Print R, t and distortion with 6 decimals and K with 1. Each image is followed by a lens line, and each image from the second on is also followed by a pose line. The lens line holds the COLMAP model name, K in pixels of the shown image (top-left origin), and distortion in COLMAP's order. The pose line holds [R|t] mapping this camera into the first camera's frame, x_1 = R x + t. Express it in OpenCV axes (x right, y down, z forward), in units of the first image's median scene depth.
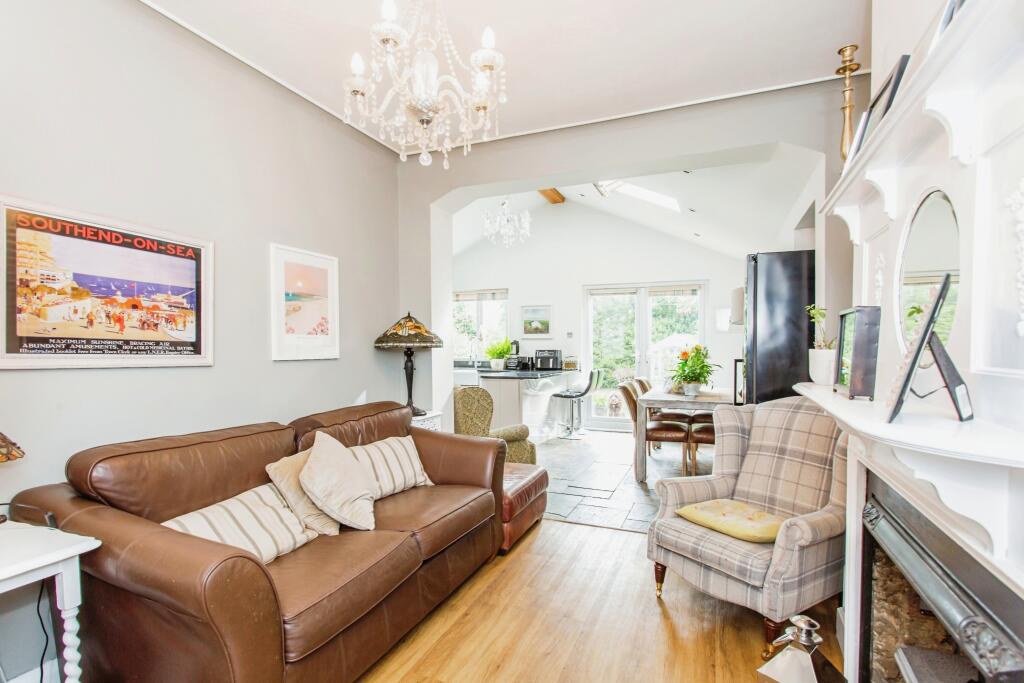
lens RADIAL K [[491.5, 0, 513.4], [0, 491.5, 346.1], [0, 0, 1]] dist [-0.002088, -0.000151]
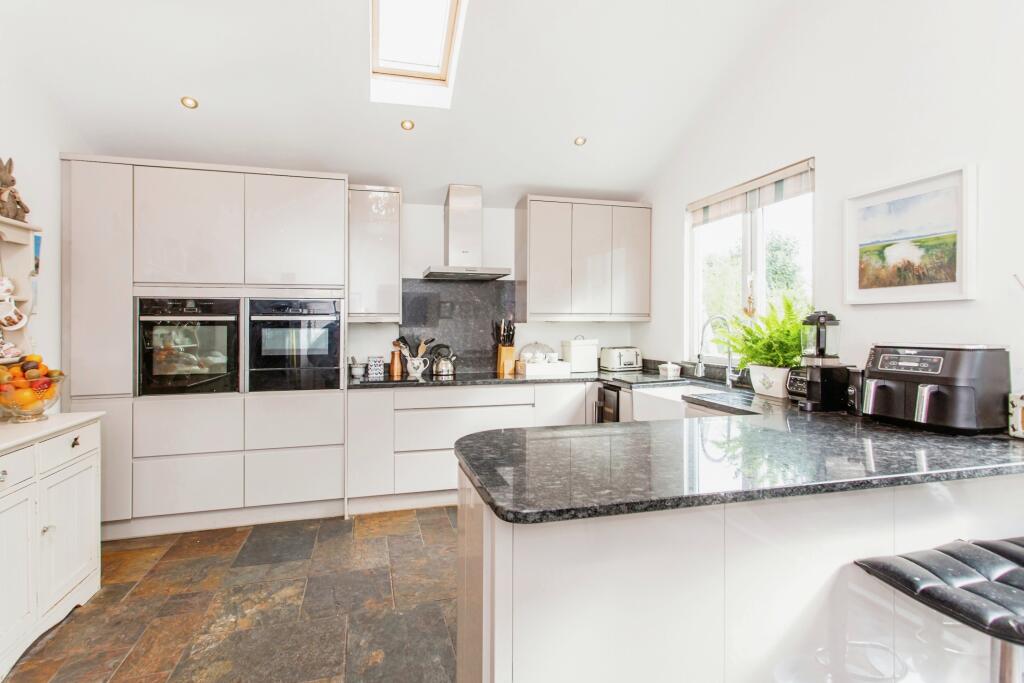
lens RADIAL K [[491.5, 0, 515.8], [0, 491.5, 330.9], [0, 0, 1]] dist [-0.002088, -0.000151]
pose [[0.608254, 0.012569, -0.793643, 0.135567], [-0.005858, 0.999918, 0.011346, -0.001458], [0.793721, -0.002253, 0.608278, 0.656107]]
